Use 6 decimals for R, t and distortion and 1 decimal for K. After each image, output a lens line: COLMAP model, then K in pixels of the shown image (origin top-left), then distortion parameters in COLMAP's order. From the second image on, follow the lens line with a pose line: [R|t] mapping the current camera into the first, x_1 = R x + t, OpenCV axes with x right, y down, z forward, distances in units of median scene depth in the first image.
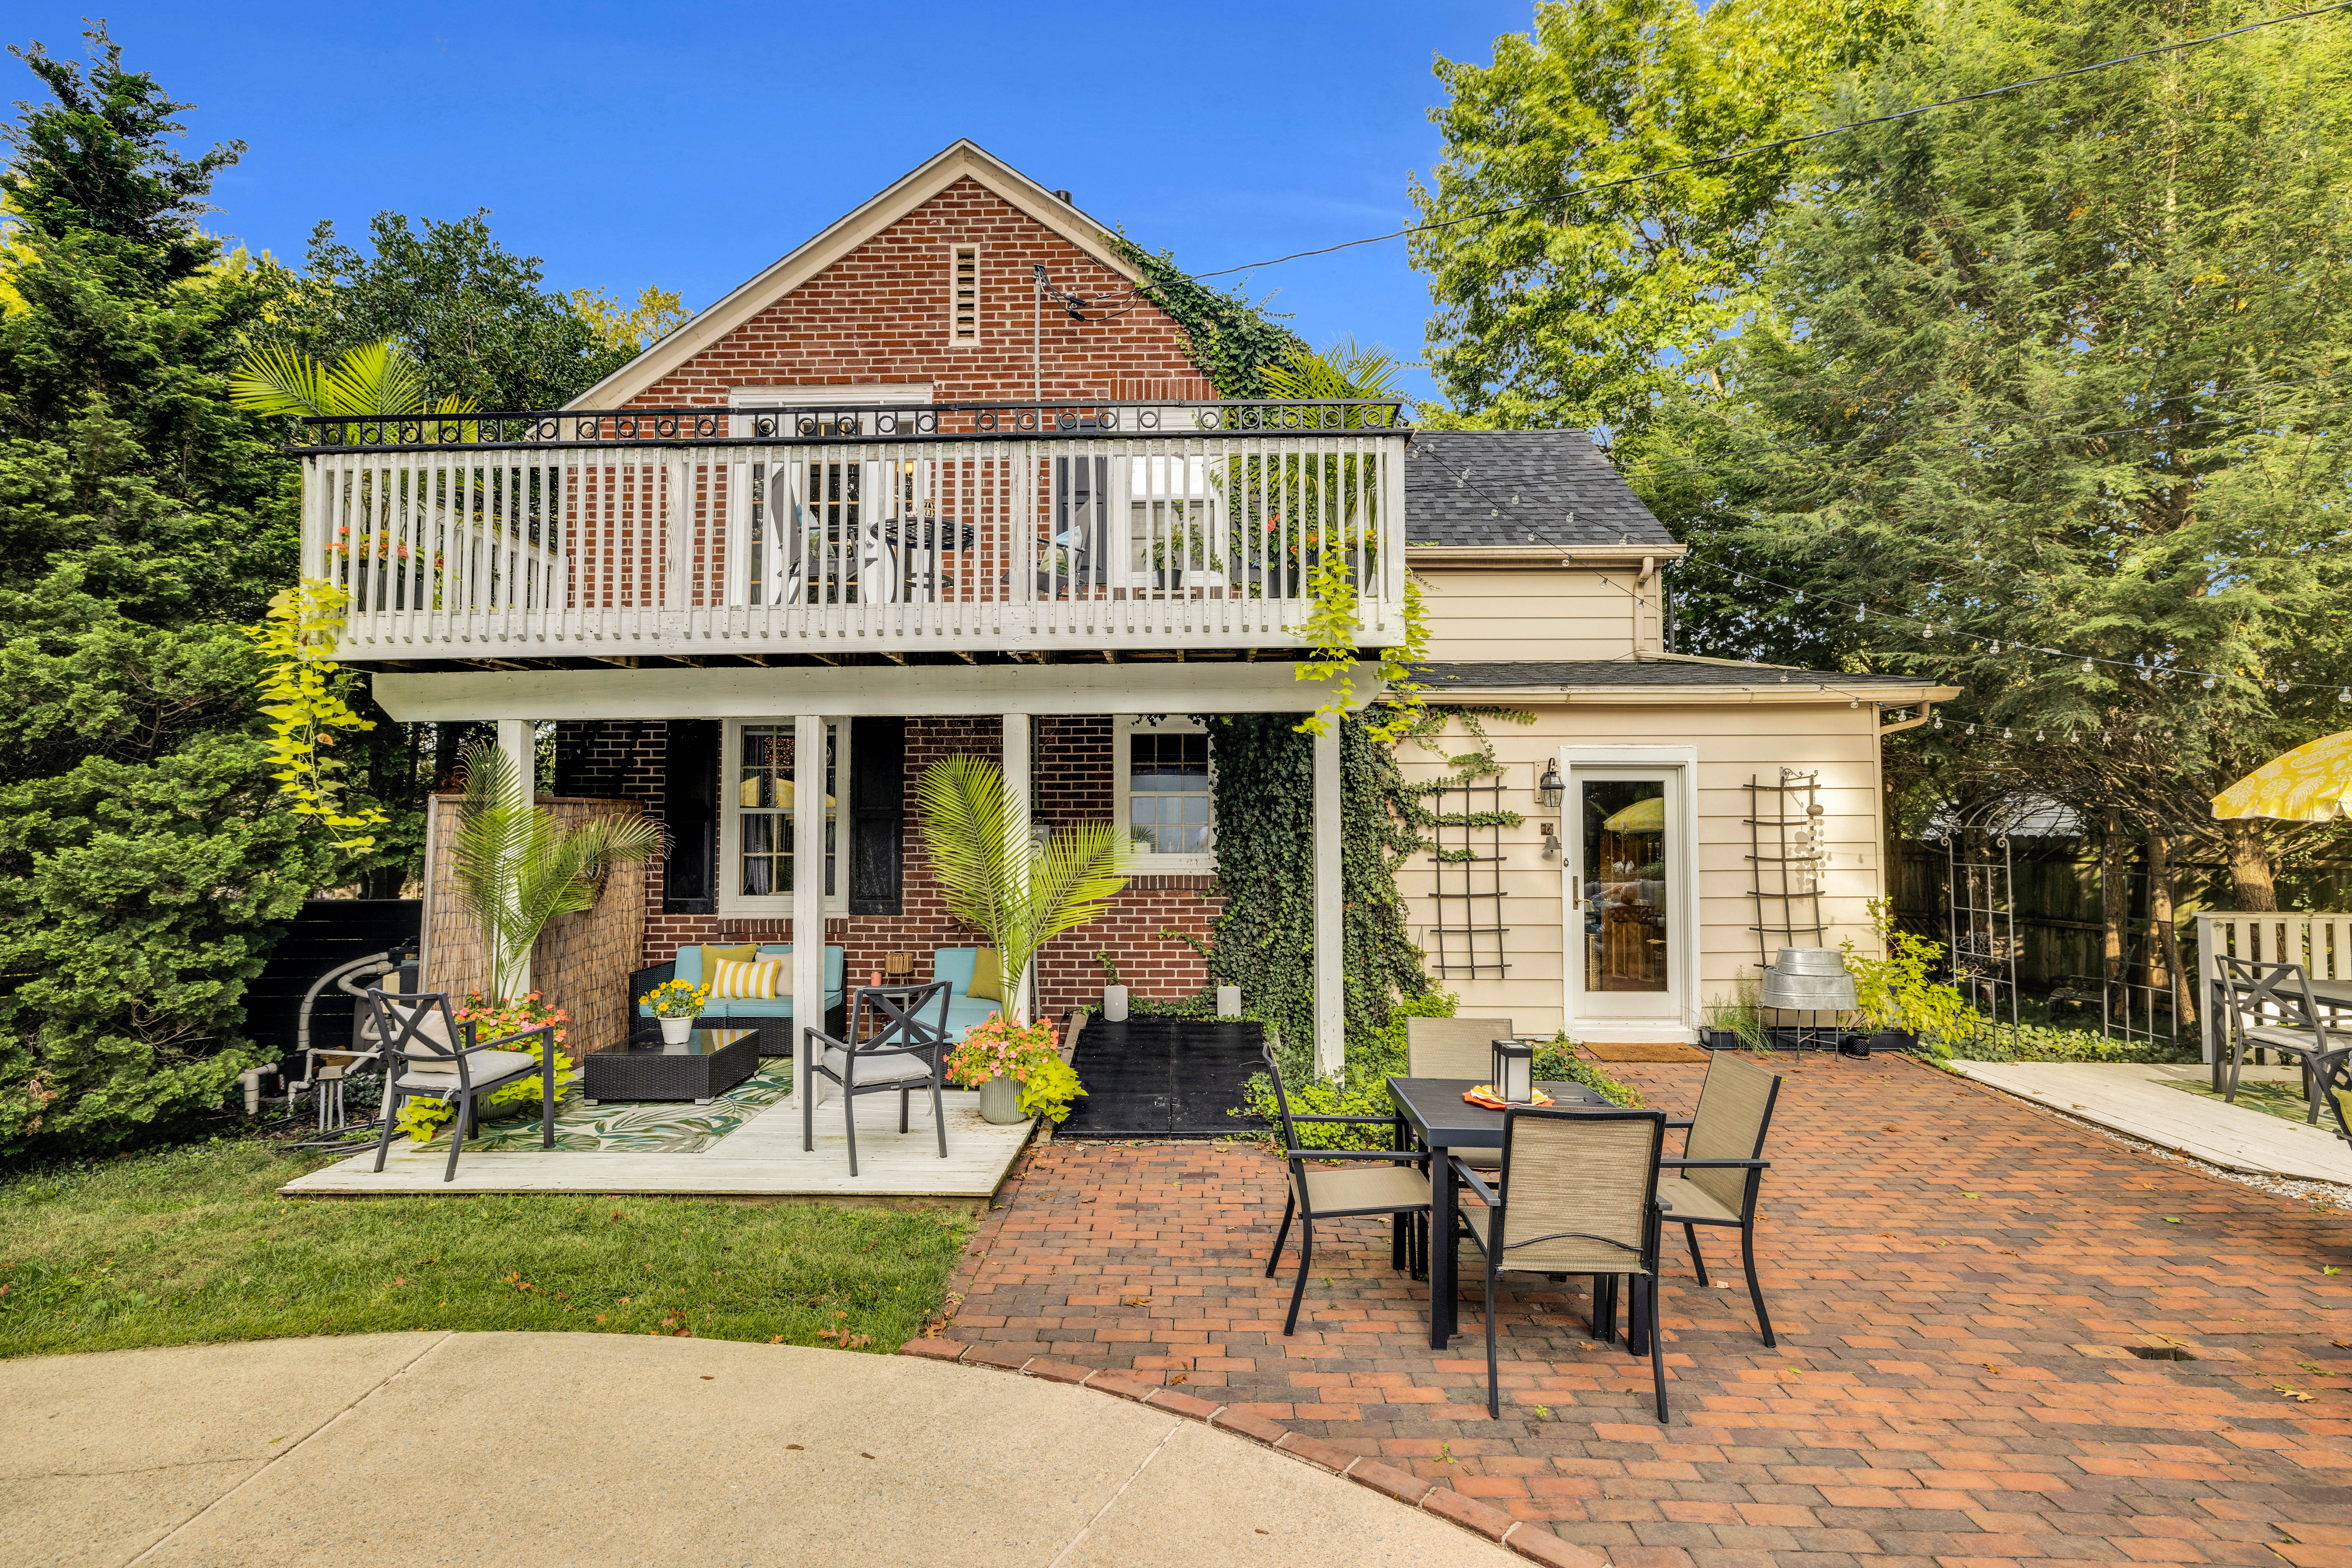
lens RADIAL K [[1070.2, 0, 1178.0], [0, 1070.2, 778.1], [0, 0, 1]] dist [-0.009813, 0.000166]
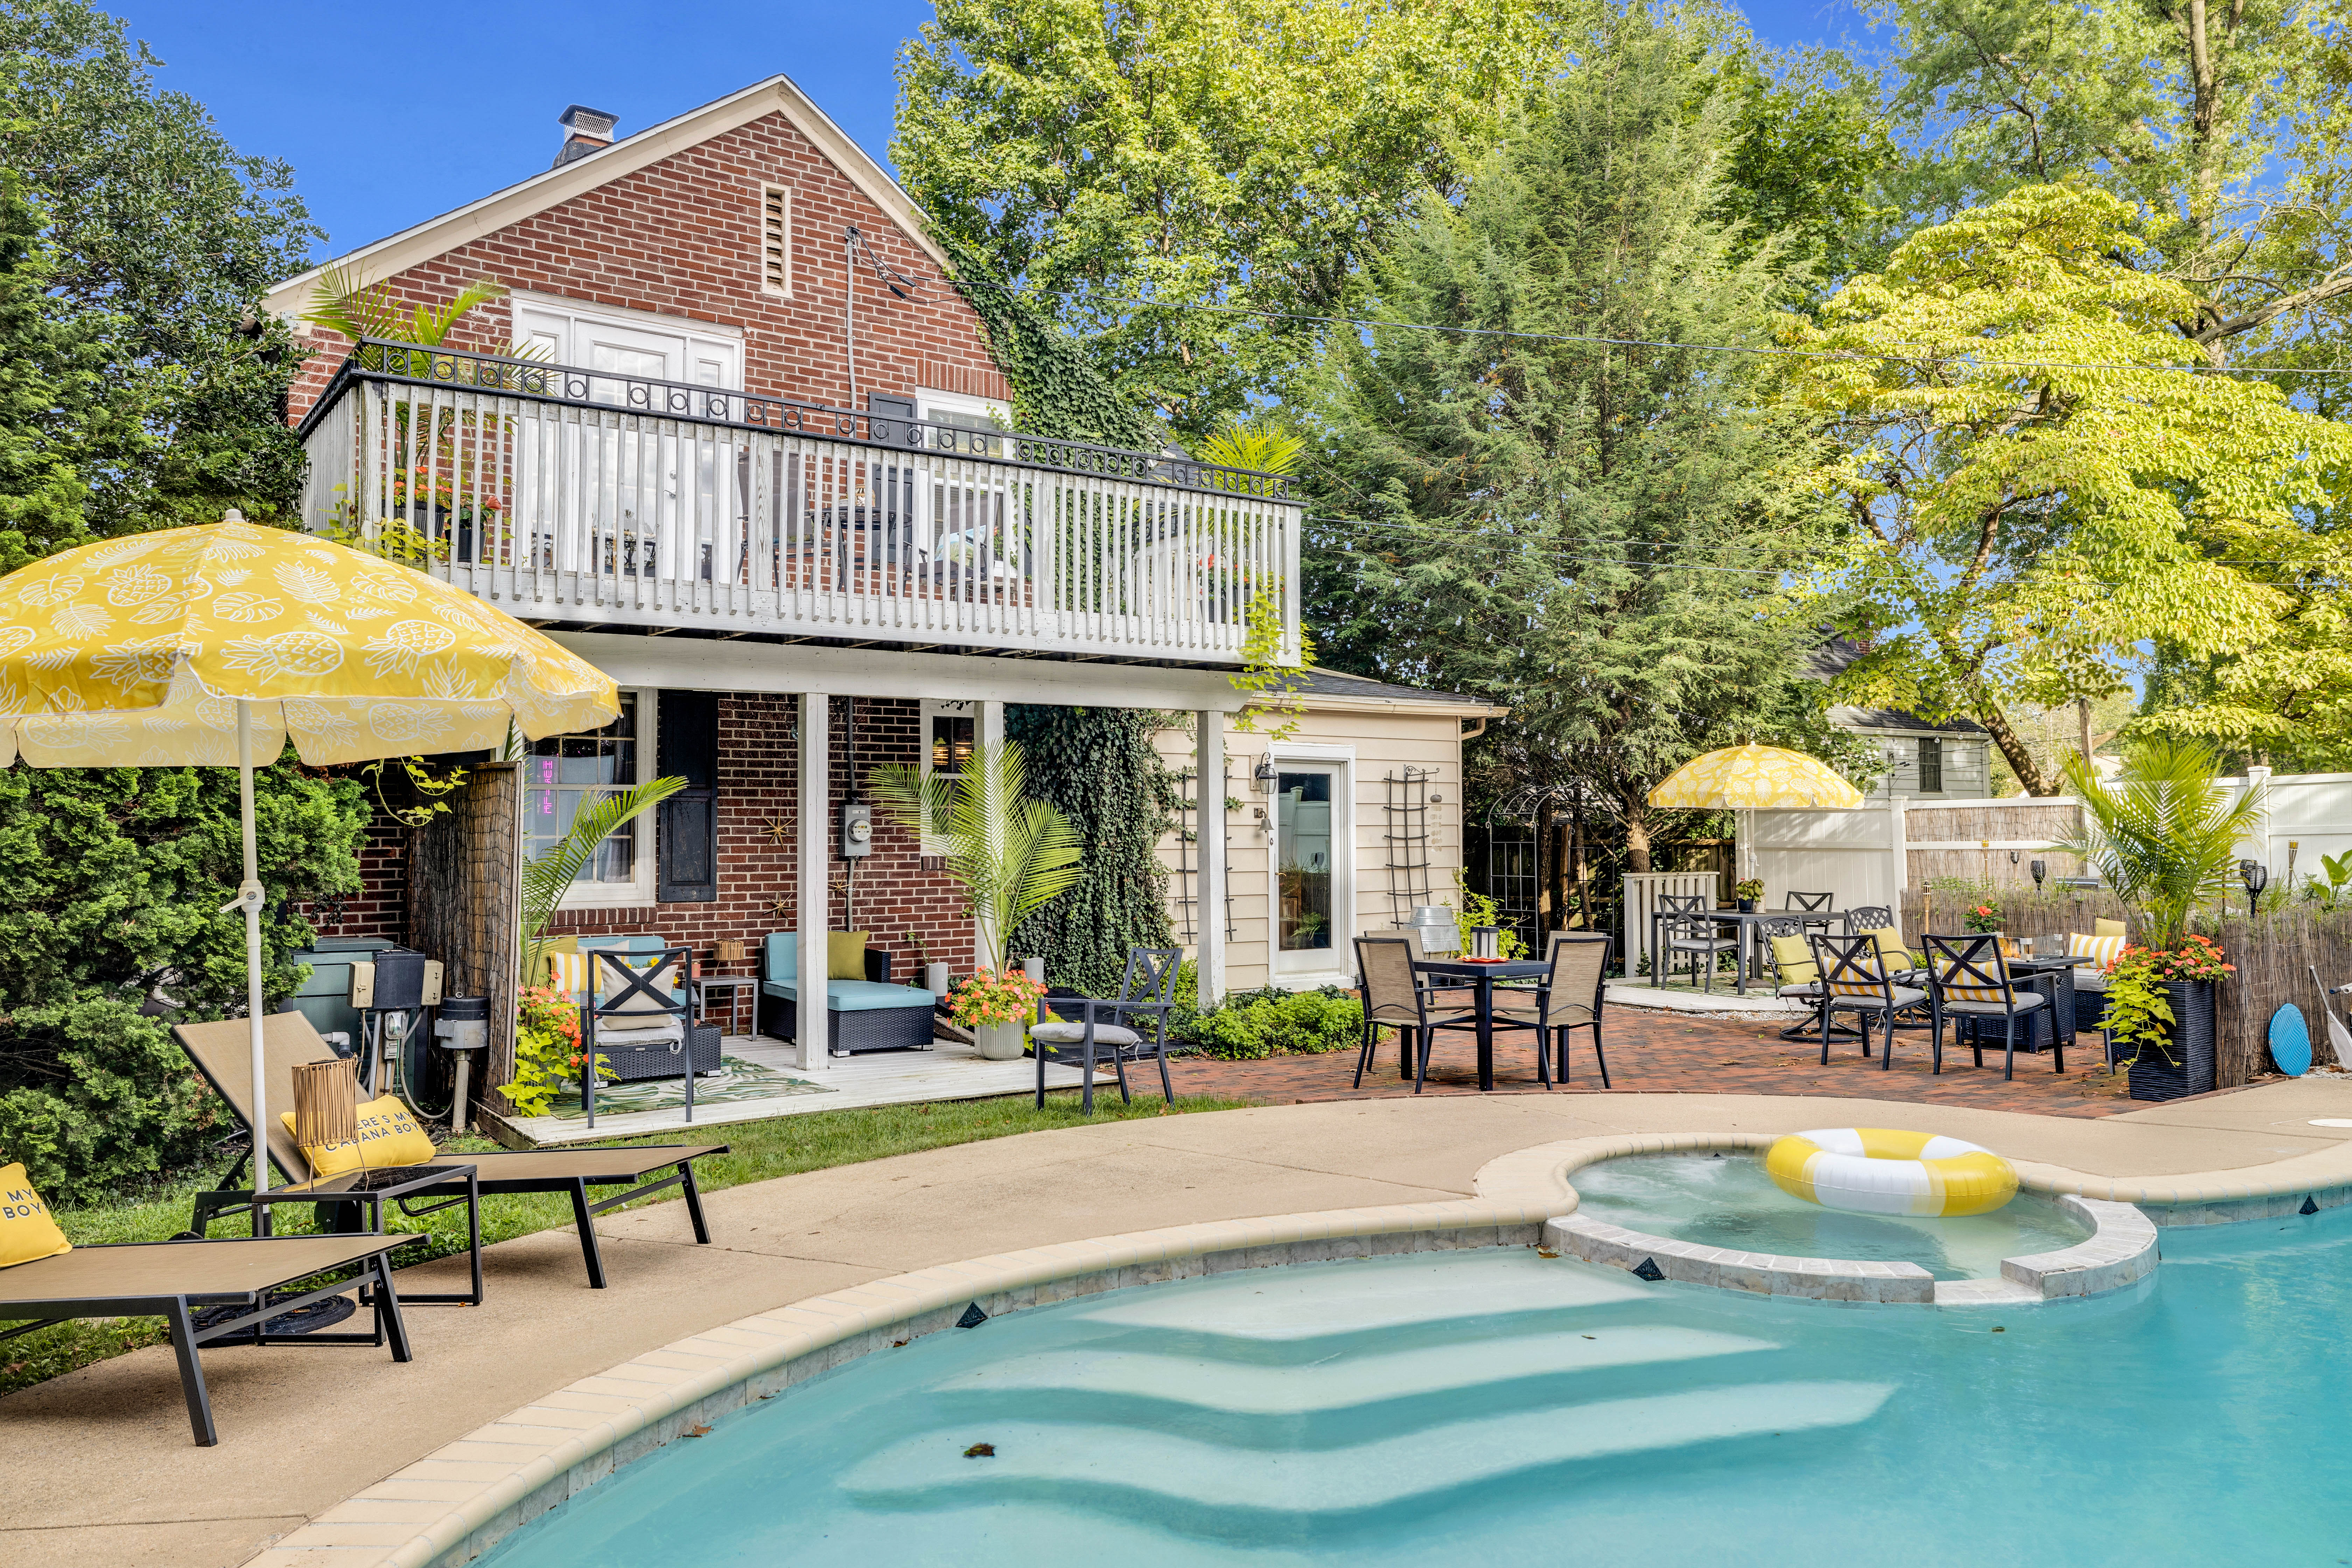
lens RADIAL K [[1635.9, 0, 1176.0], [0, 1635.9, 784.0], [0, 0, 1]] dist [-0.007360, 0.002148]
pose [[0.802185, 0.017222, 0.596827, -0.788976], [-0.022856, 0.999737, 0.001872, 0.014527], [-0.596638, -0.015143, 0.802368, -0.377865]]
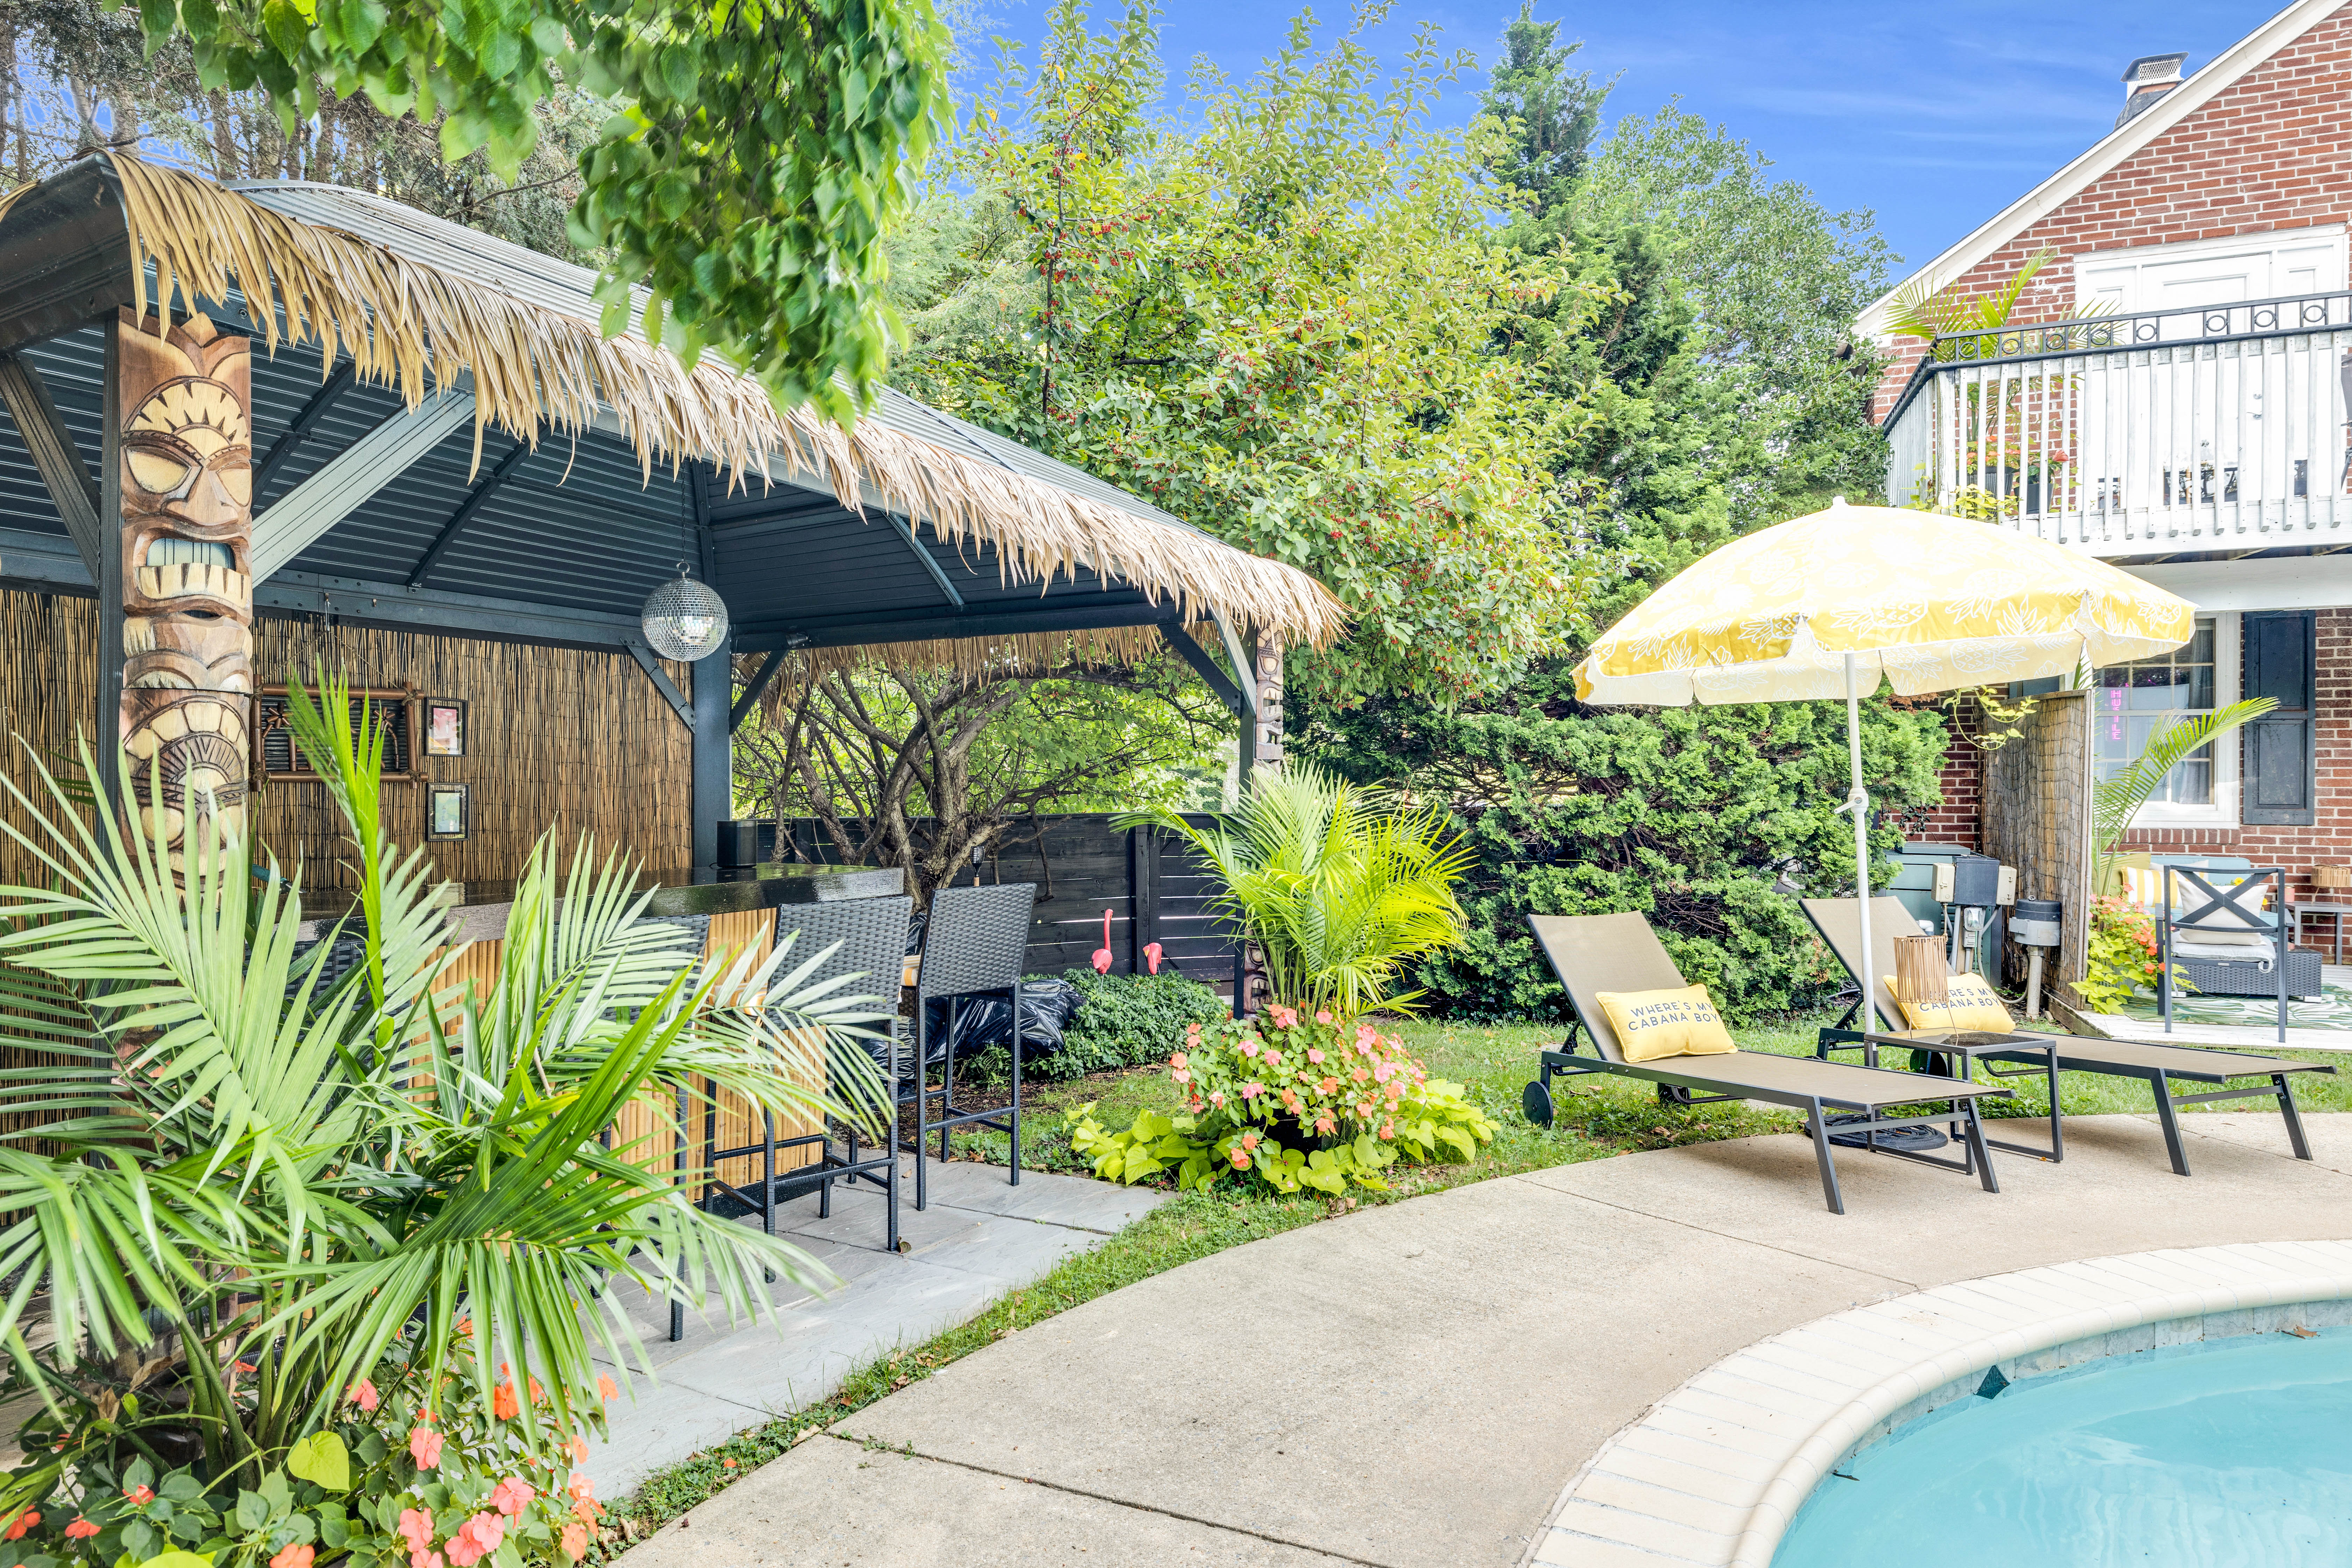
lens RADIAL K [[1366.4, 0, 1179.5], [0, 1366.4, 776.6], [0, 0, 1]] dist [-0.003177, 0.001527]
pose [[0.947403, 0.000692, -0.320041, -0.799596], [0.014617, 0.998861, 0.045429, 0.019864], [0.319708, -0.047718, 0.946314, -0.398010]]
